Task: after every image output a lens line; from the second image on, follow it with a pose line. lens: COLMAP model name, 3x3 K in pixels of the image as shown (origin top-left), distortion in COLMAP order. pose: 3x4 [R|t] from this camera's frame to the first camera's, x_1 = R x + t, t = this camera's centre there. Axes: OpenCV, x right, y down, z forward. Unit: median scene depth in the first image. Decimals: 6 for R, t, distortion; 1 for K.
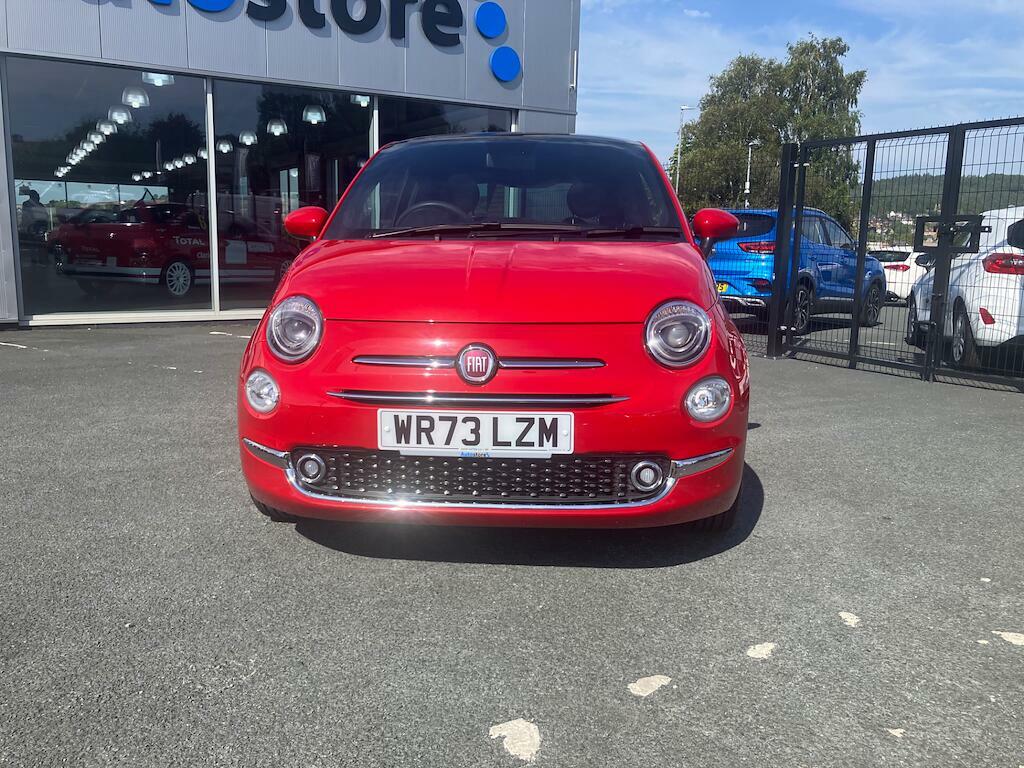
lens RADIAL K [[833.4, 0, 512.0], [0, 833.4, 384.0], [0, 0, 1]] dist [0.046318, 0.001947]
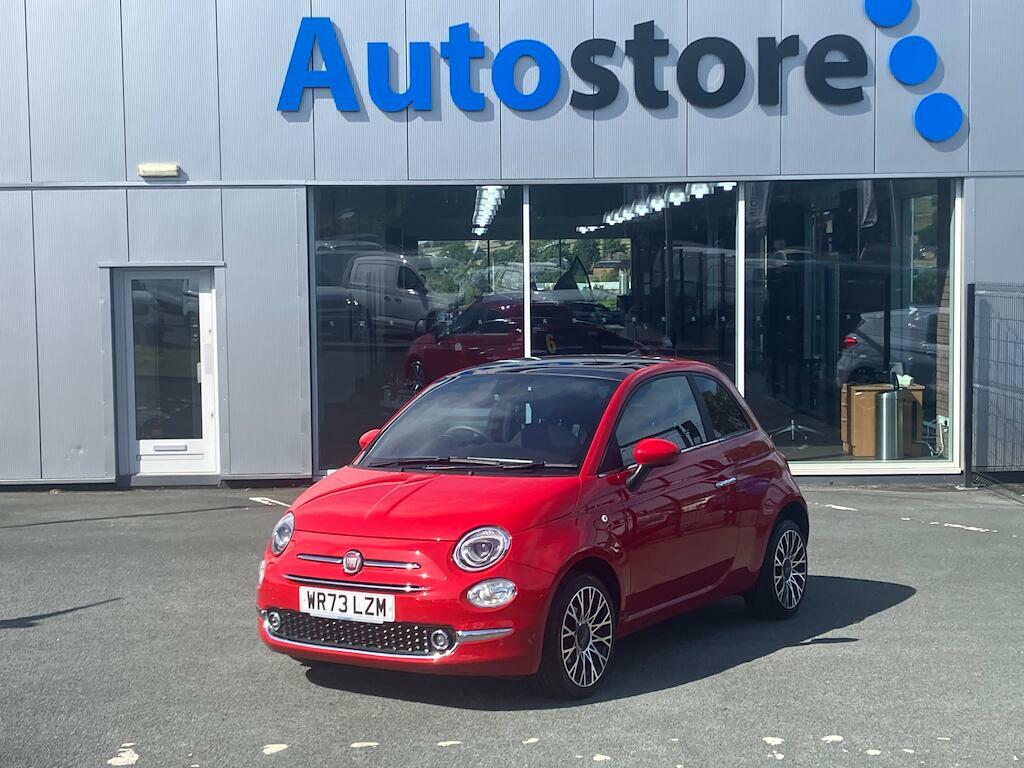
lens RADIAL K [[1682.1, 0, 512.0], [0, 1682.1, 384.0], [0, 0, 1]] dist [0.038428, 0.033563]
pose [[0.875884, 0.001443, -0.482520, 1.834918], [-0.054447, 0.993904, -0.095862, -0.073211], [0.479440, 0.110236, 0.870623, -1.769831]]
